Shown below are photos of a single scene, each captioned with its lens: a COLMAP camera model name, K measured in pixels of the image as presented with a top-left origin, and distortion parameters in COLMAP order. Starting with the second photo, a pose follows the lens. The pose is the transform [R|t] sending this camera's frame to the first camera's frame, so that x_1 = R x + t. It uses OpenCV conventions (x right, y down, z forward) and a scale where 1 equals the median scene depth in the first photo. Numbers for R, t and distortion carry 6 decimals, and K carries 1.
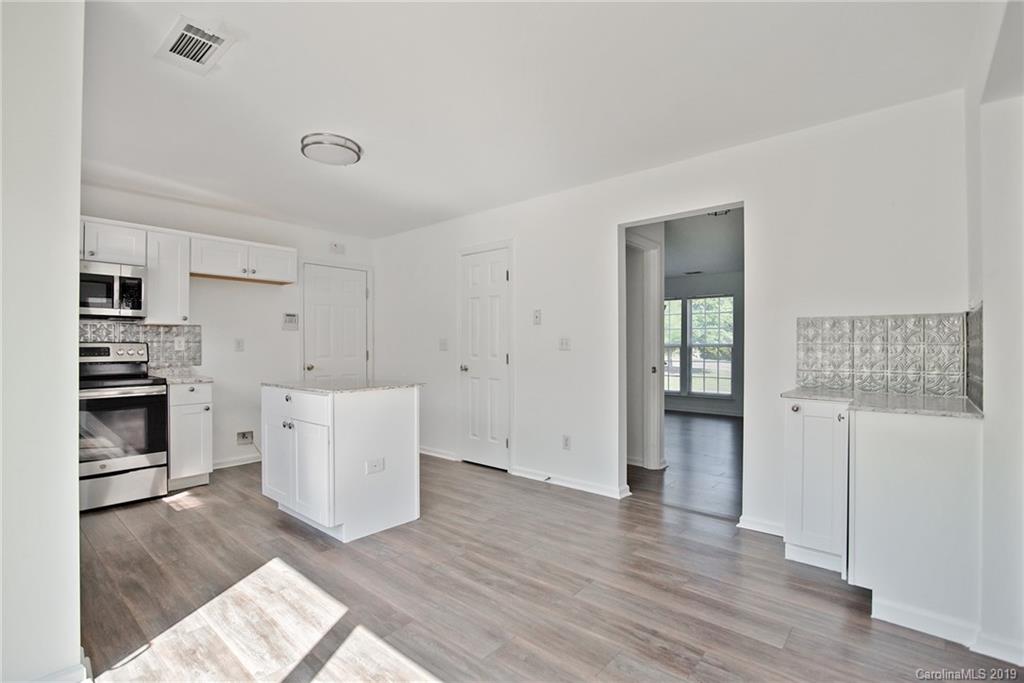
lens RADIAL K [[467.2, 0, 514.0], [0, 467.2, 345.4], [0, 0, 1]] dist [-0.021287, 0.000005]
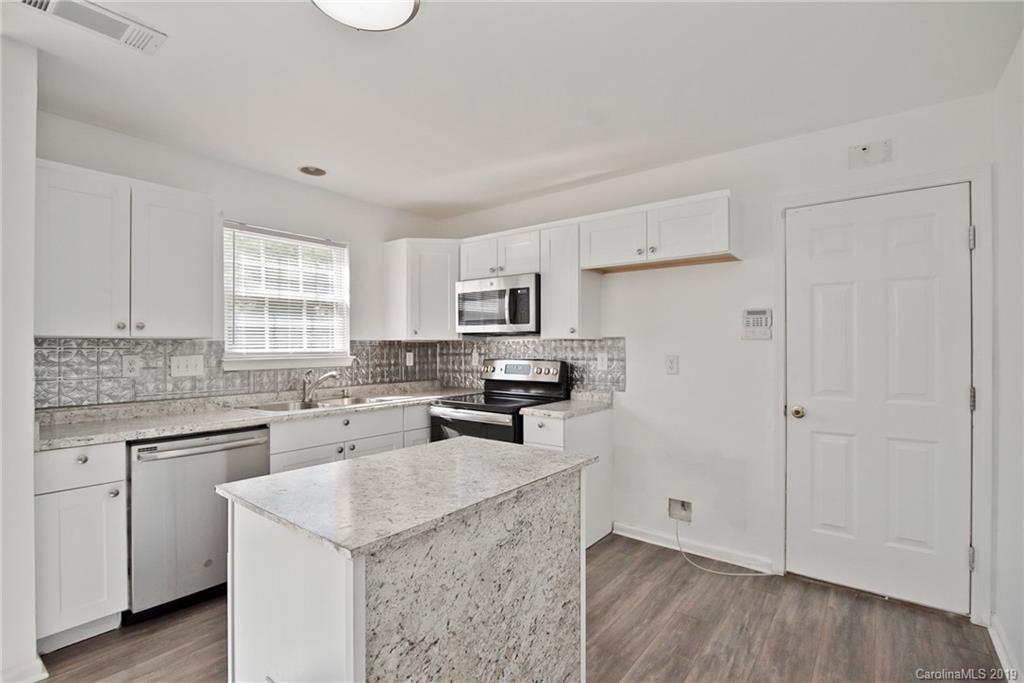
lens RADIAL K [[477.3, 0, 512.8], [0, 477.3, 345.1], [0, 0, 1]] dist [-0.021069, 0.001129]
pose [[0.043117, -0.001518, -0.999069, 0.084293], [0.001615, 0.999998, -0.001449, -0.034547], [0.999069, -0.001551, 0.043120, 0.908913]]
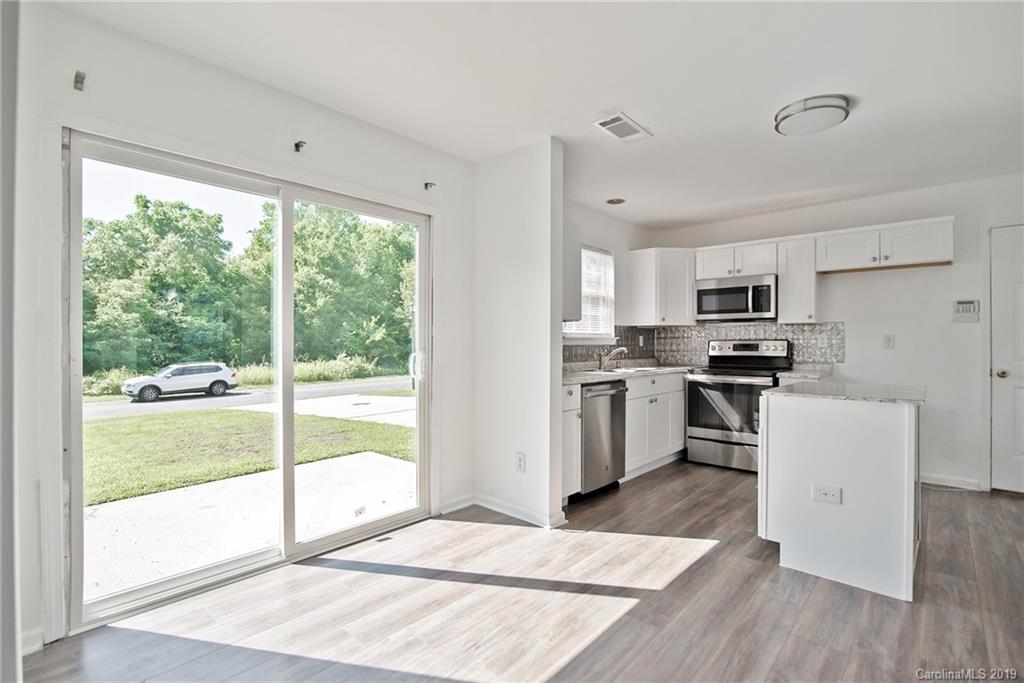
lens RADIAL K [[479.5, 0, 512.0], [0, 479.5, 341.5], [0, 0, 1]] dist [-0.022103, 0.002188]
pose [[-0.031027, -0.001476, -0.999517, 0.405535], [-0.000095, 0.999999, -0.001474, -0.000283], [0.999519, 0.000049, -0.031028, 0.376053]]
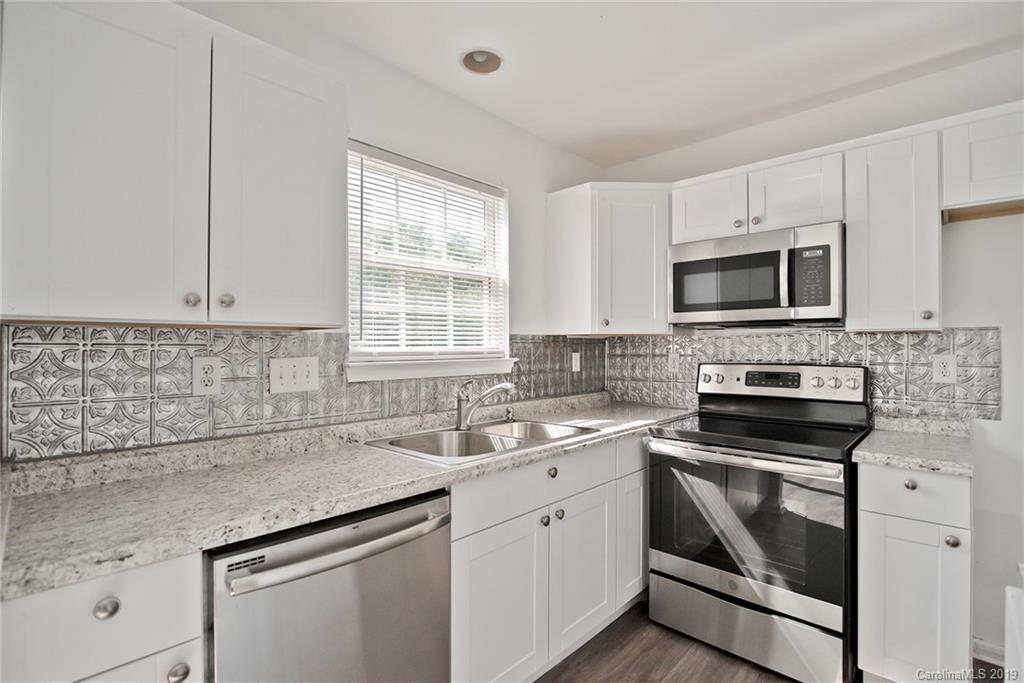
lens RADIAL K [[479.5, 0, 512.0], [0, 479.5, 341.5], [0, 0, 1]] dist [-0.022103, 0.002188]
pose [[-0.050874, -0.008882, -0.998666, -0.247627], [0.000630, 0.999960, -0.008926, -0.030611], [0.998705, -0.001083, -0.050866, 0.652558]]
